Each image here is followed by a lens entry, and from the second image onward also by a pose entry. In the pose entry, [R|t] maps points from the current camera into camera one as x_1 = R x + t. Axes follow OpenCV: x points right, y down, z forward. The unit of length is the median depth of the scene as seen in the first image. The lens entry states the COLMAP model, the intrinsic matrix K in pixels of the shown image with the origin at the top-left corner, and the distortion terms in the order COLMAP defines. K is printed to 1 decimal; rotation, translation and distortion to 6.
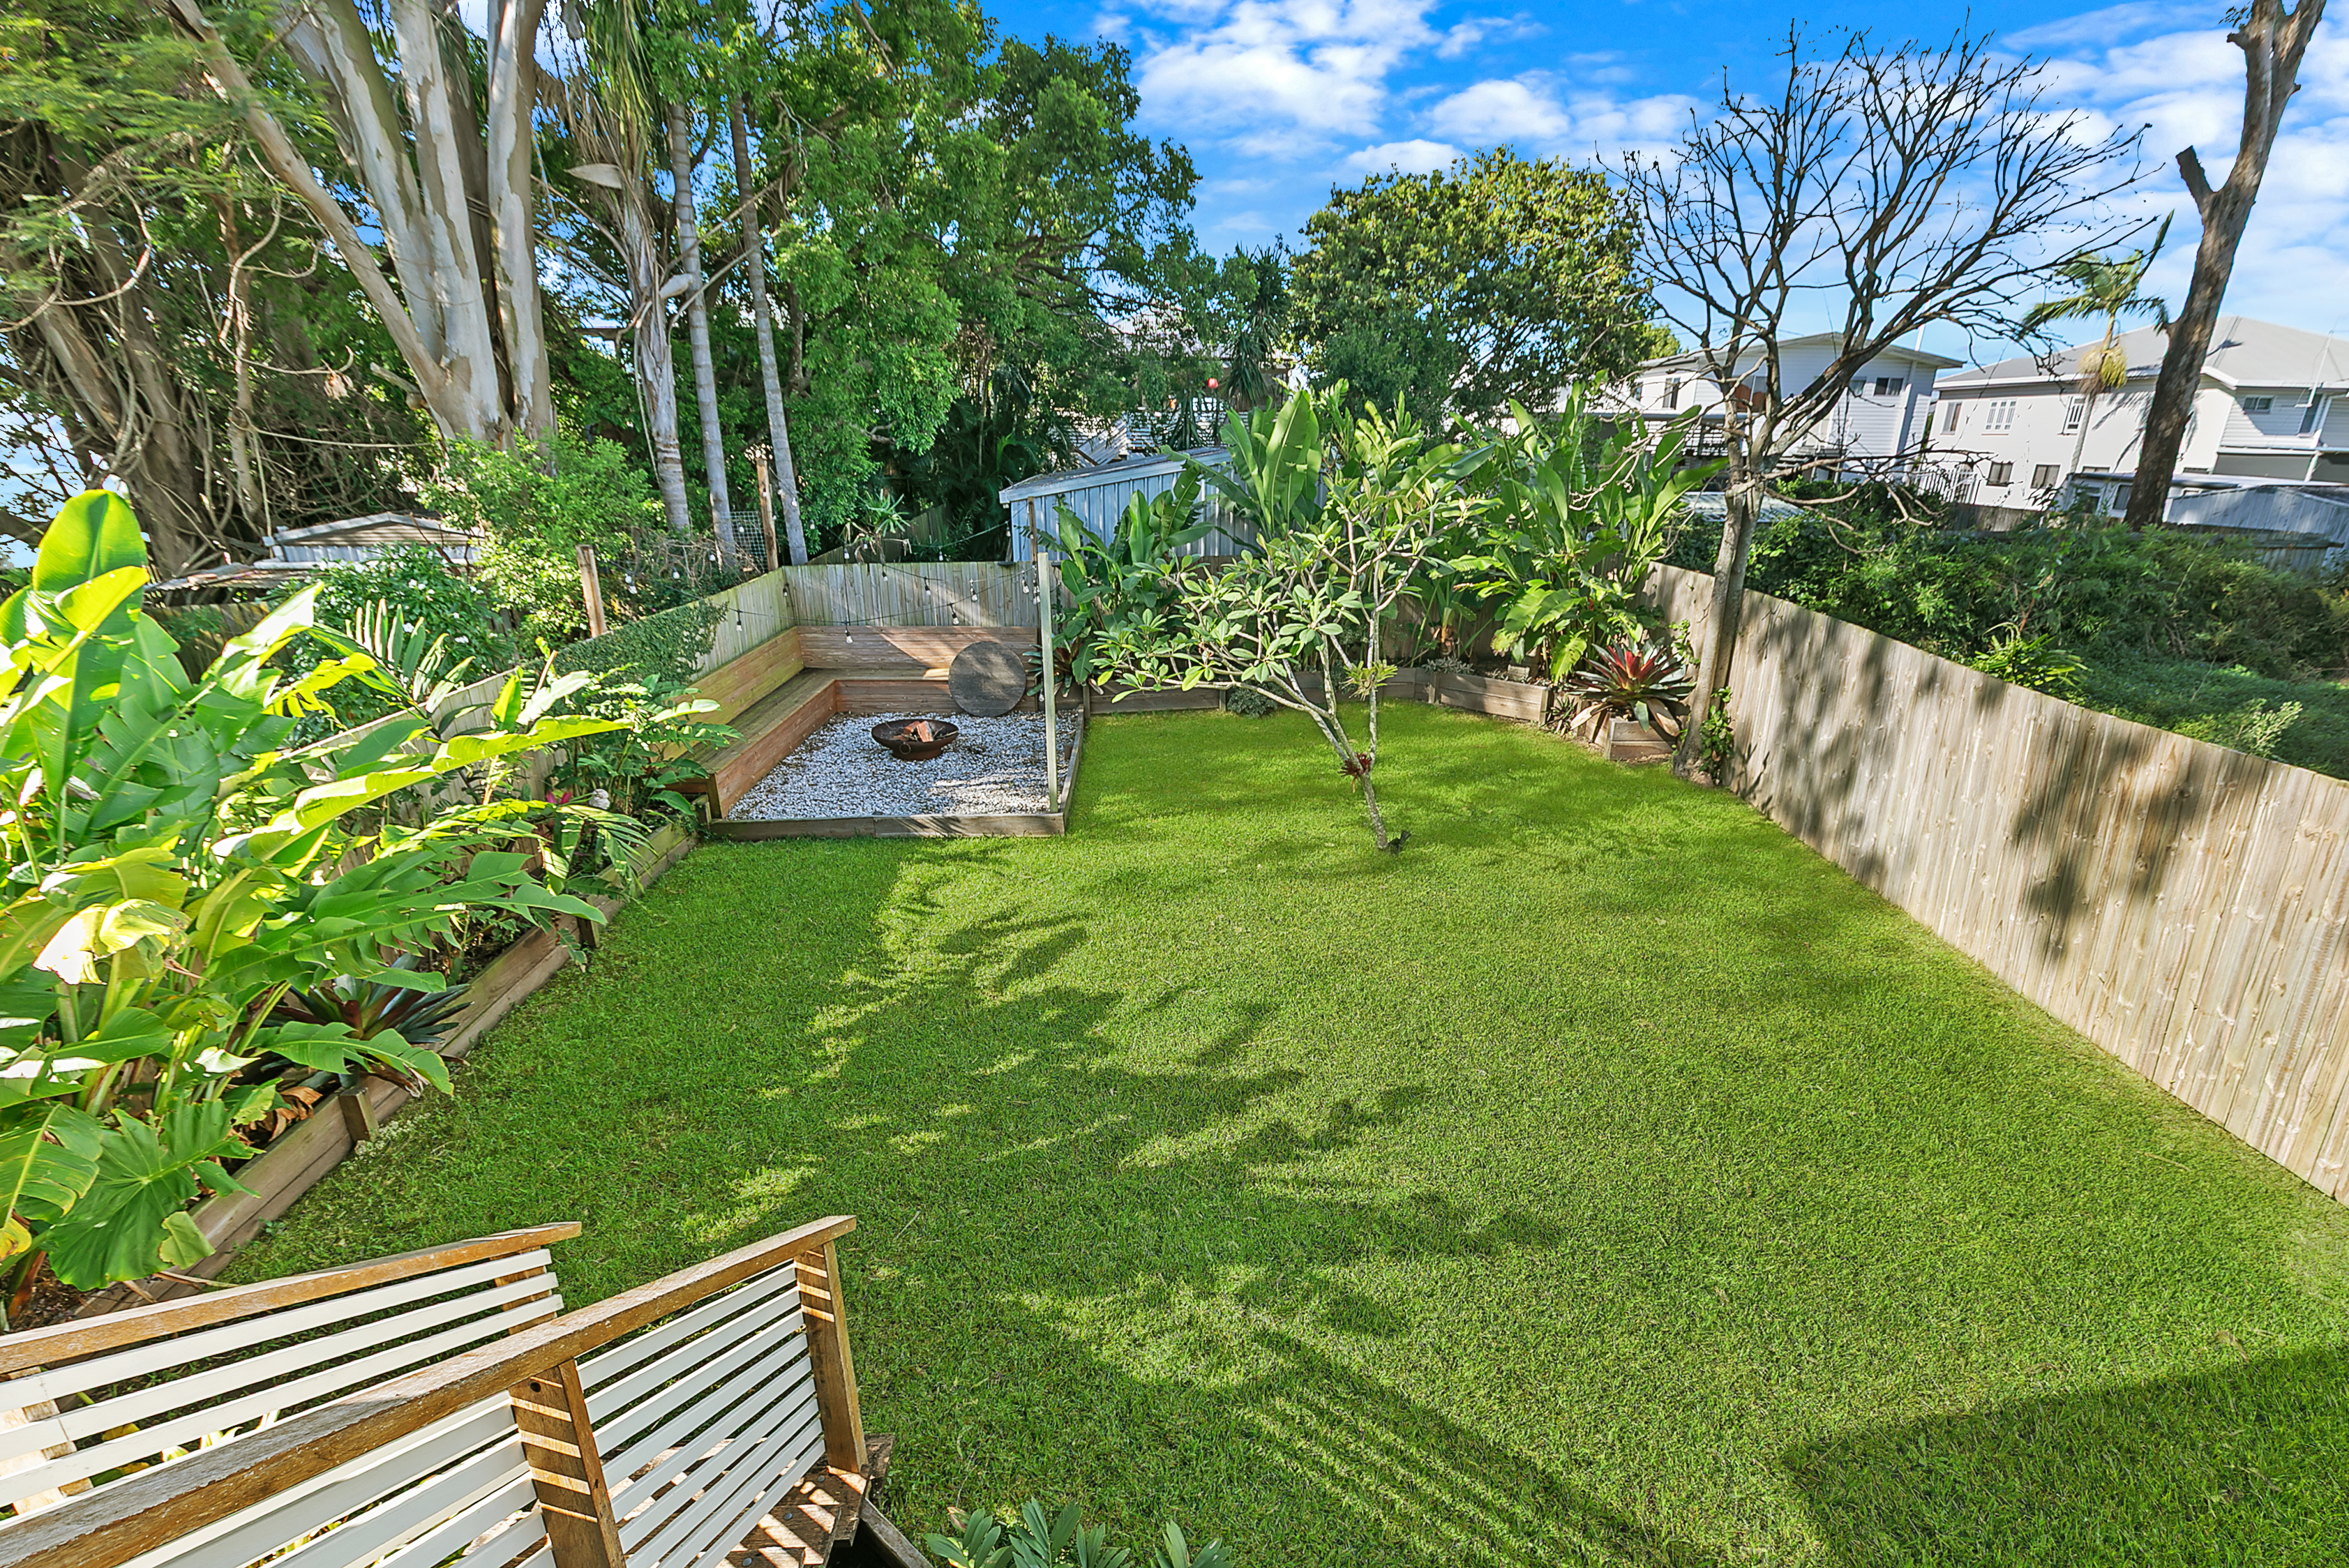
lens RADIAL K [[1097.0, 0, 1174.5], [0, 1097.0, 784.0], [0, 0, 1]] dist [-0.001366, -0.000045]
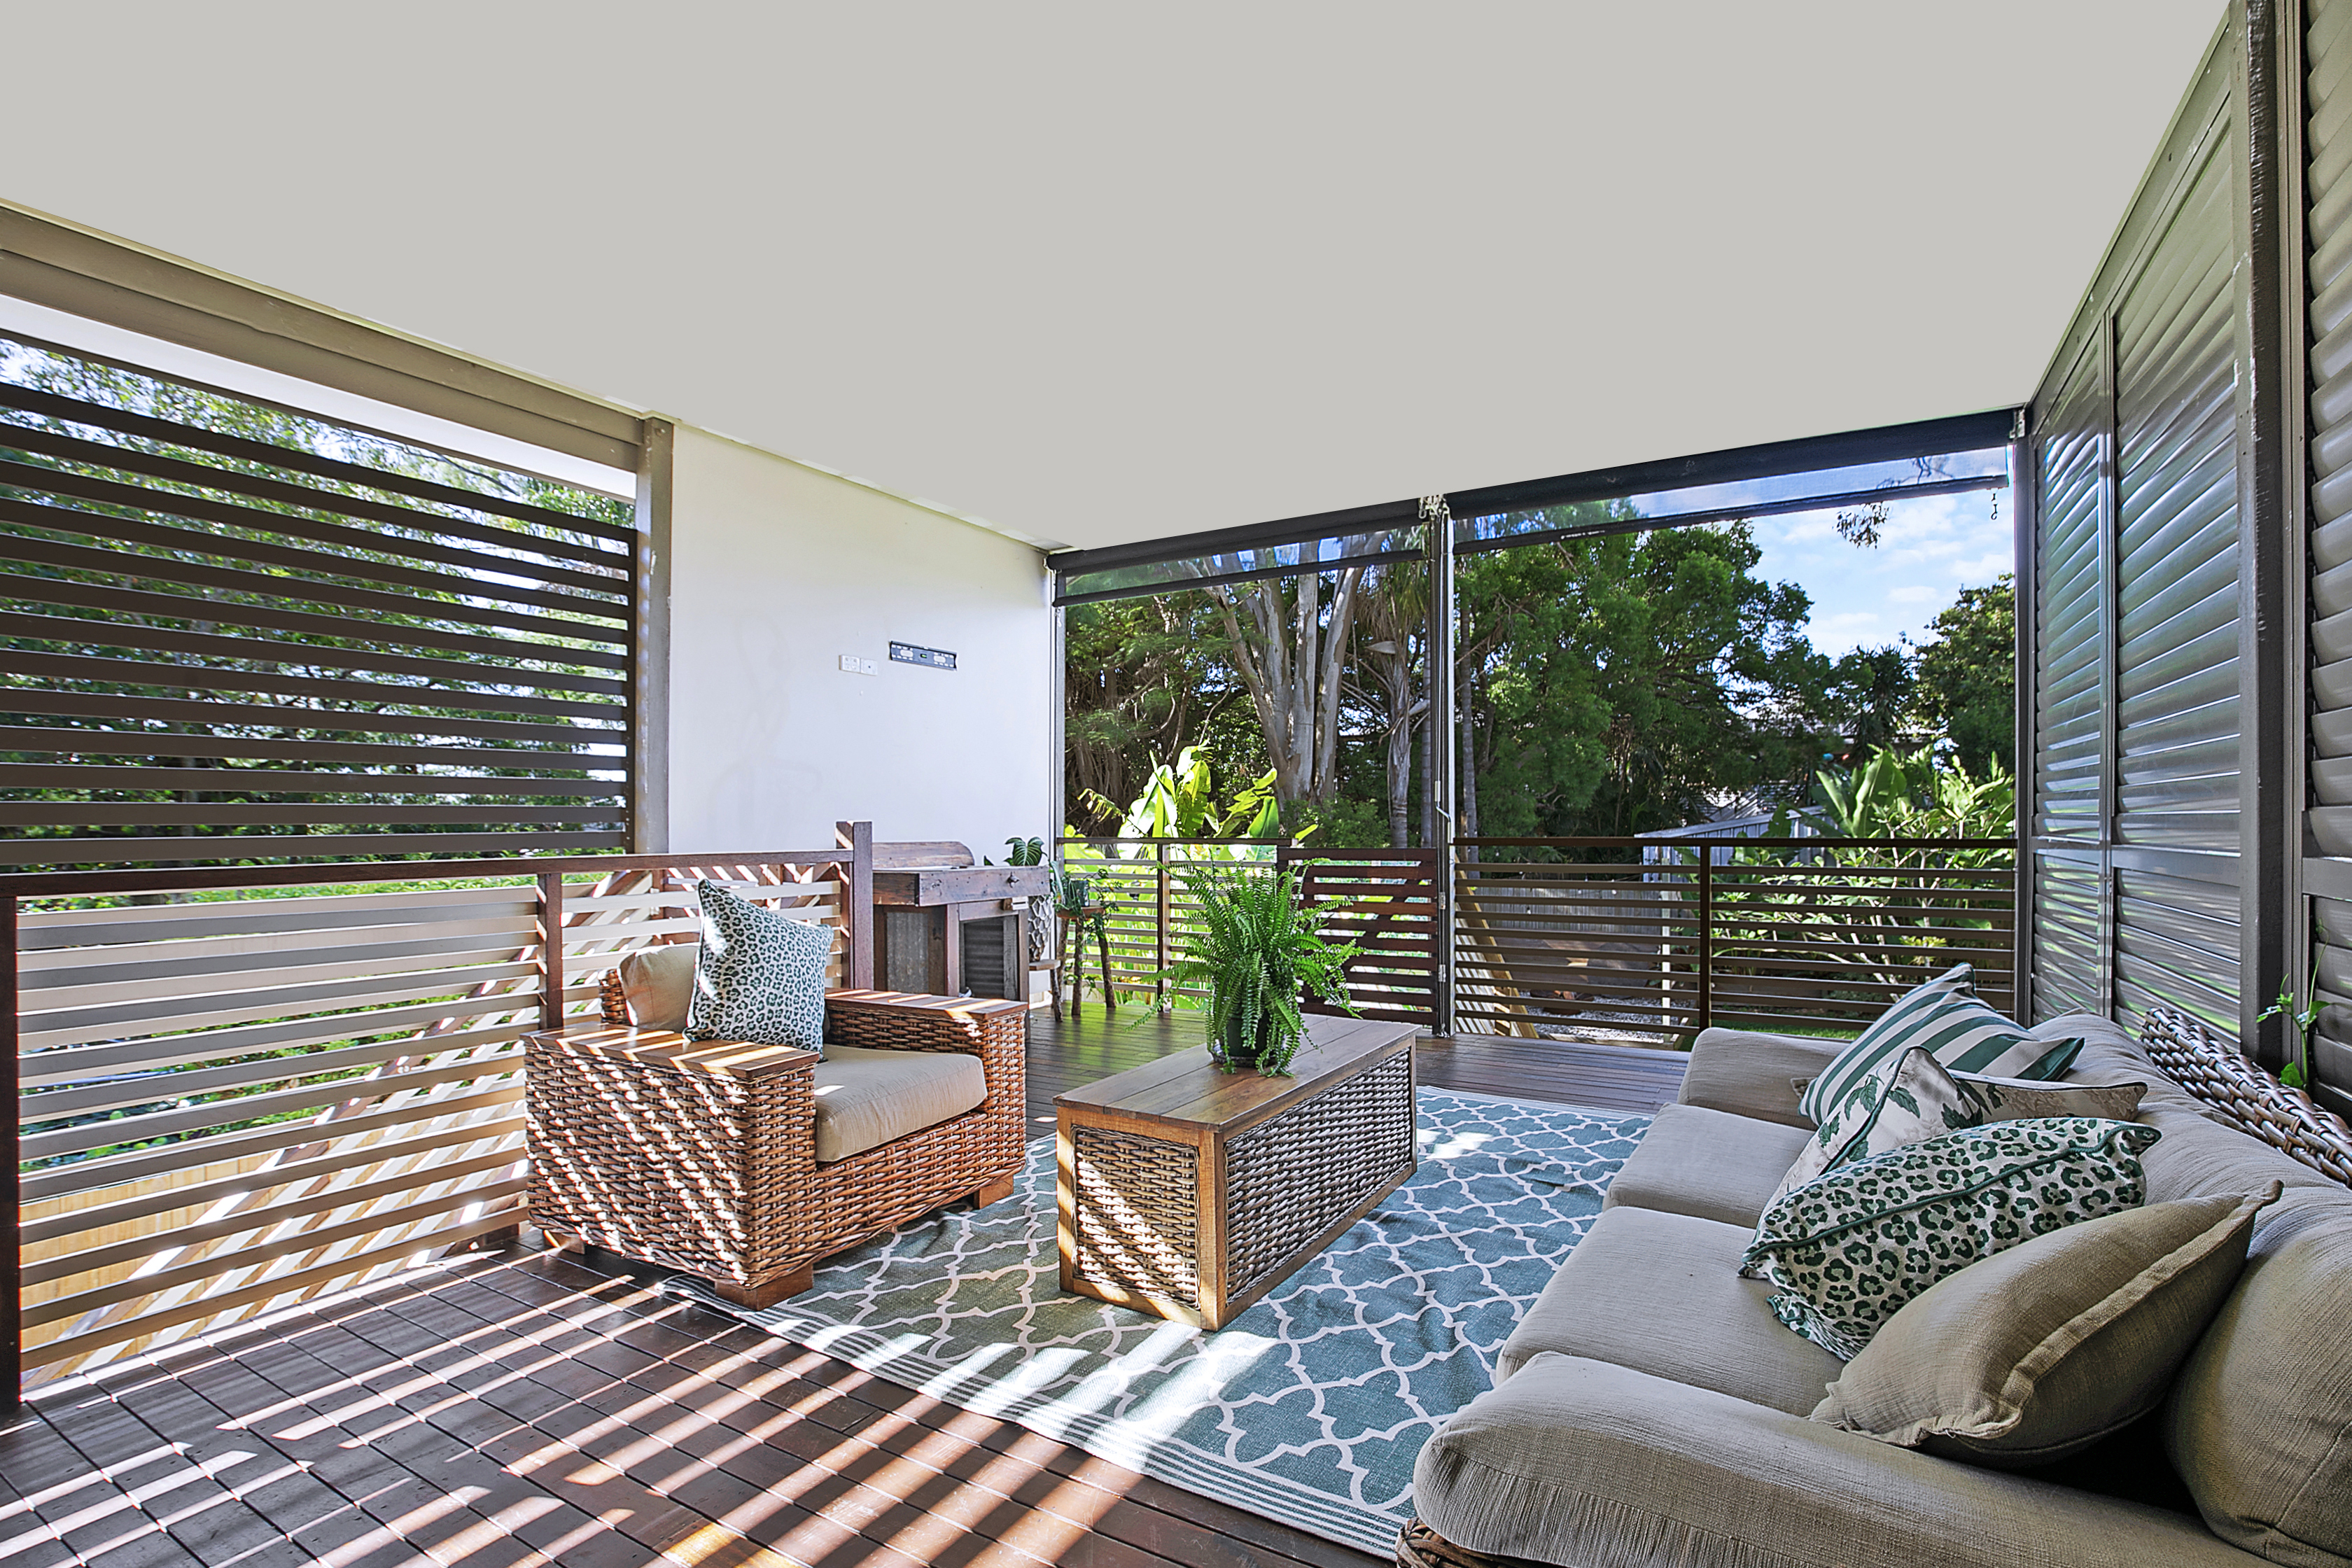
lens RADIAL K [[1088.6, 0, 1183.6], [0, 1088.6, 838.5], [0, 0, 1]] dist [-0.001892, -0.000138]
pose [[0.856843, -0.000642, -0.515577, 0.040608], [-0.148908, 0.957075, -0.248663, 0.113810], [0.493606, 0.289839, 0.819968, -0.271488]]
